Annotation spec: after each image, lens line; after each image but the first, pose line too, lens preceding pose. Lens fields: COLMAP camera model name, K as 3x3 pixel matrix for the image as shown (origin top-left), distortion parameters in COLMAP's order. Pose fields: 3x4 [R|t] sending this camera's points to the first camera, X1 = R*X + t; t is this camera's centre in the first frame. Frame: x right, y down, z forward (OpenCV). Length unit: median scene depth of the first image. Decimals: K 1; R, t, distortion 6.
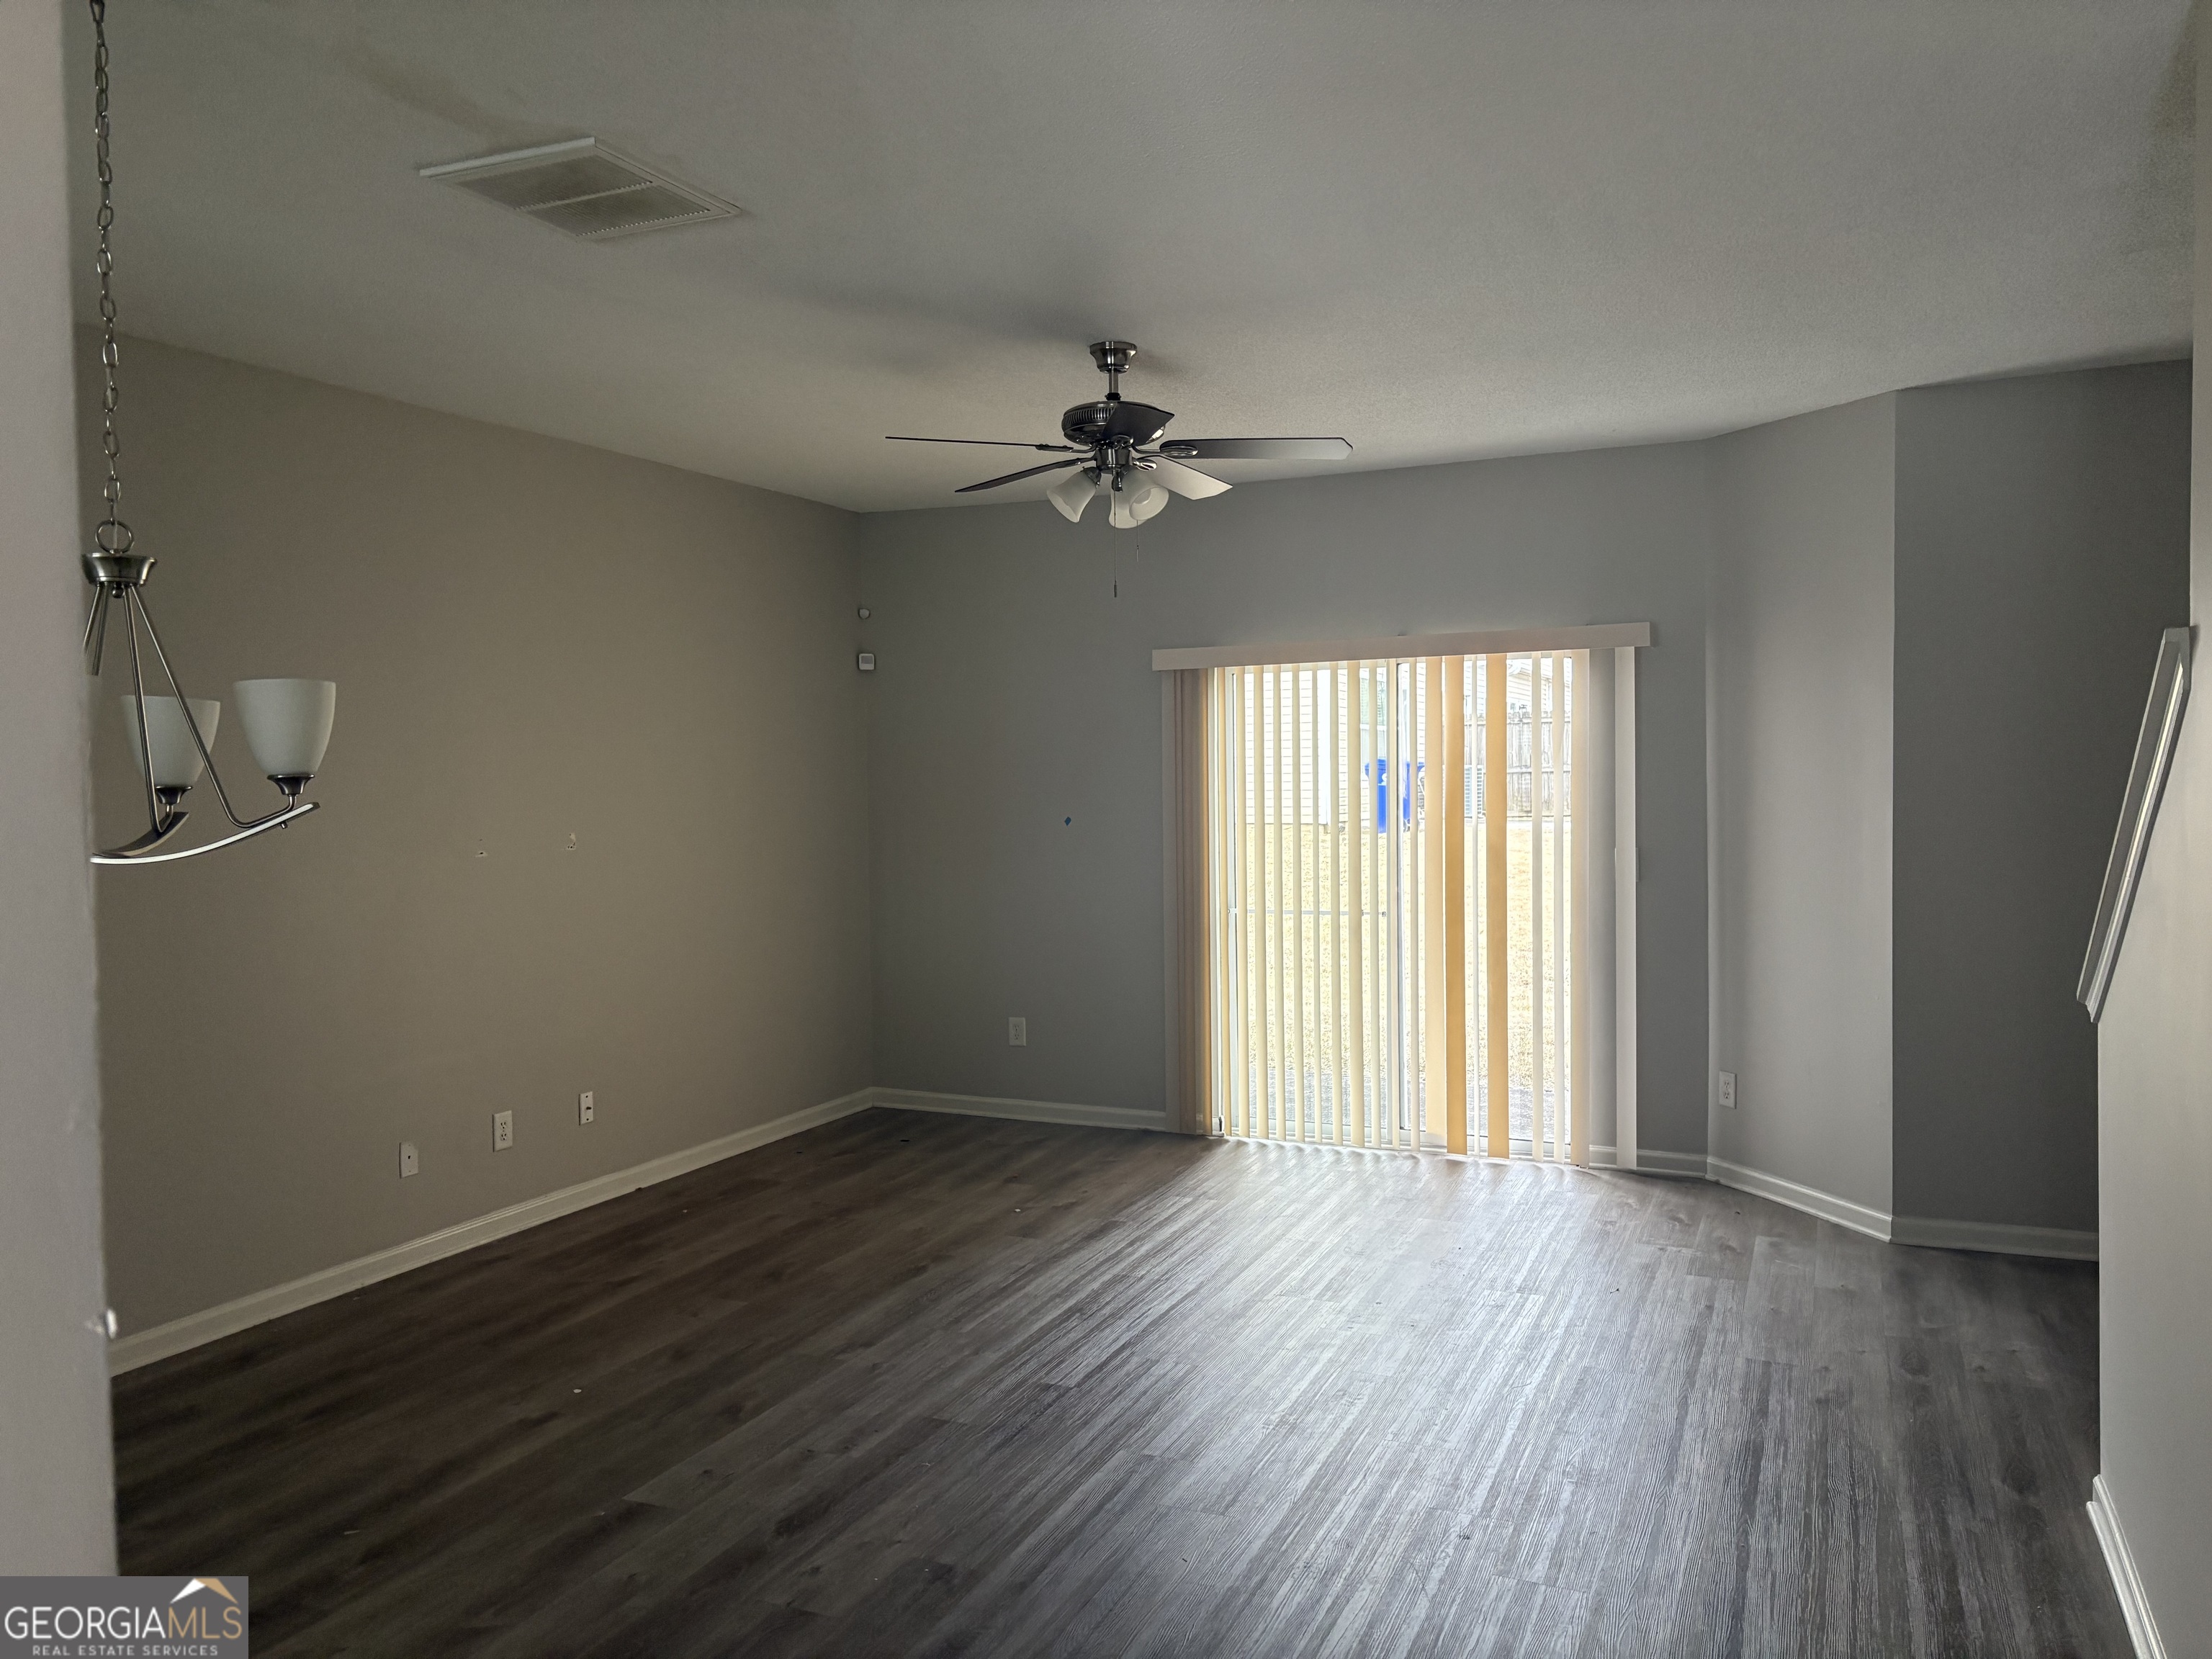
lens RADIAL K [[1660.9, 0, 1109.2], [0, 1660.9, 834.9], [0, 0, 1]] dist [0.050457, -0.054842]
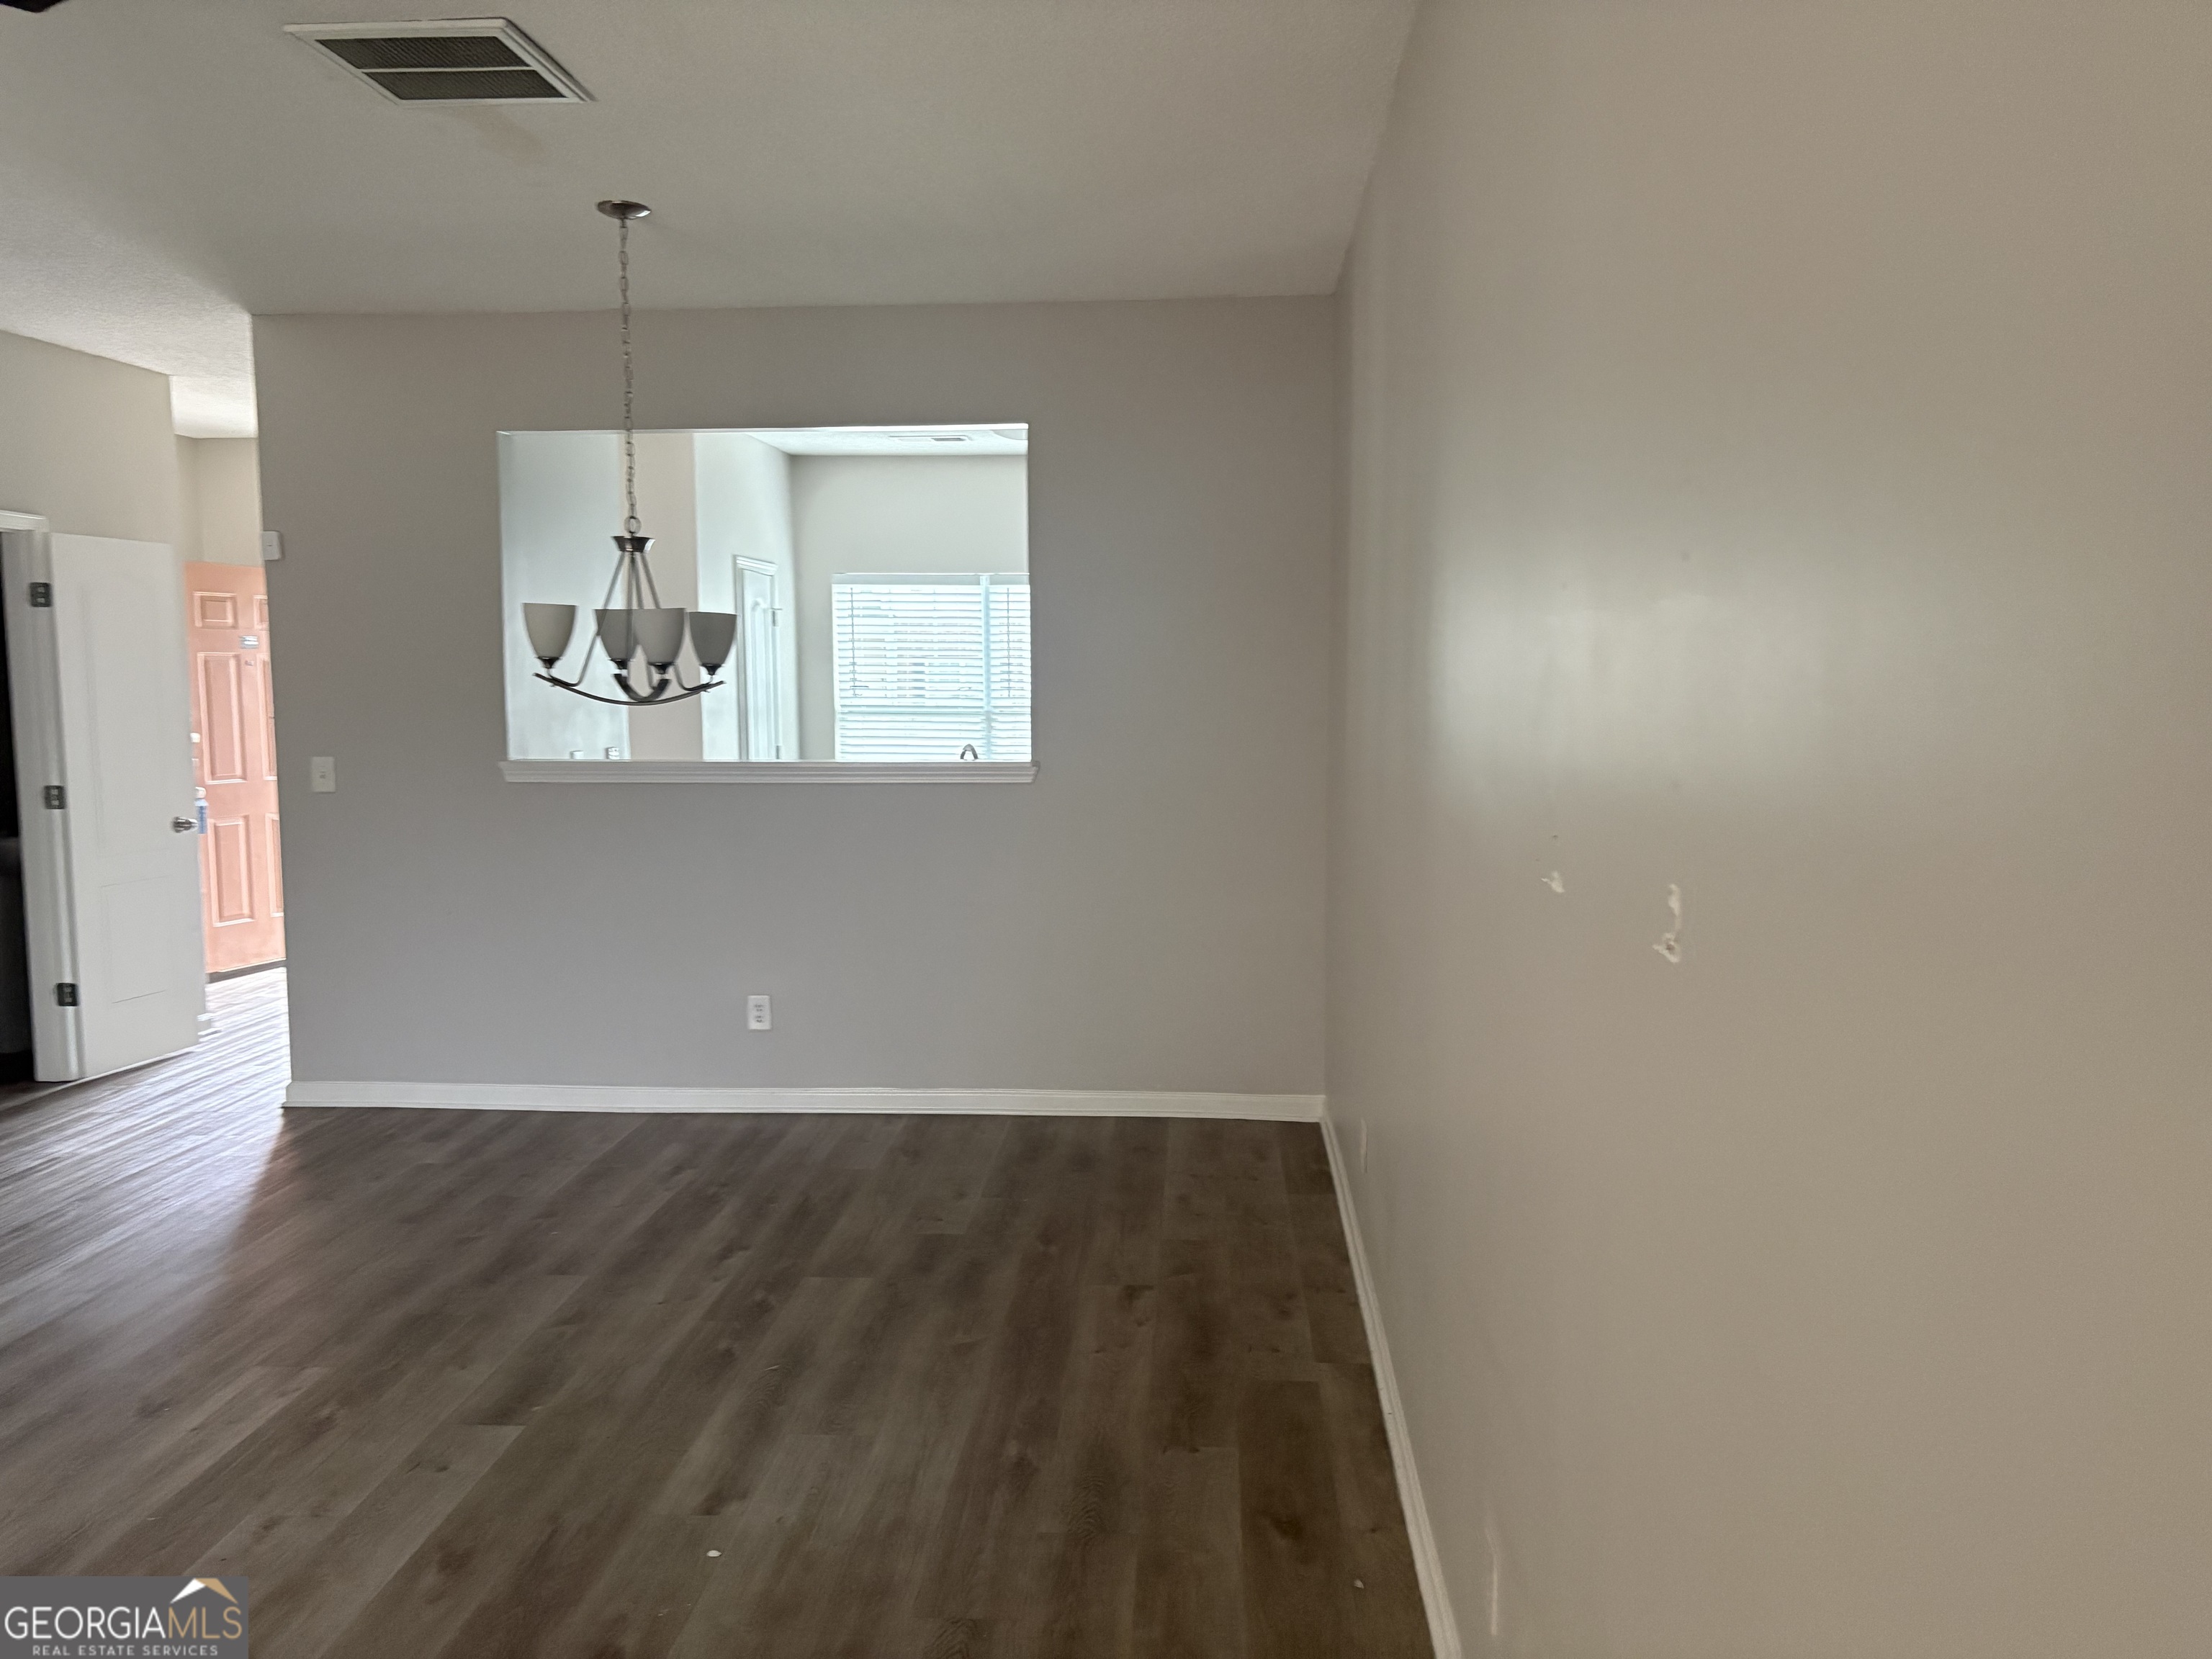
lens RADIAL K [[1660.9, 0, 1090.6], [0, 1660.9, 843.4], [0, 0, 1]] dist [0.050457, -0.054842]
pose [[-0.940730, 0.049641, -0.335505, -0.226322], [0.002062, 0.990050, 0.140703, -0.047286], [0.339151, 0.131672, -0.931471, 1.513139]]
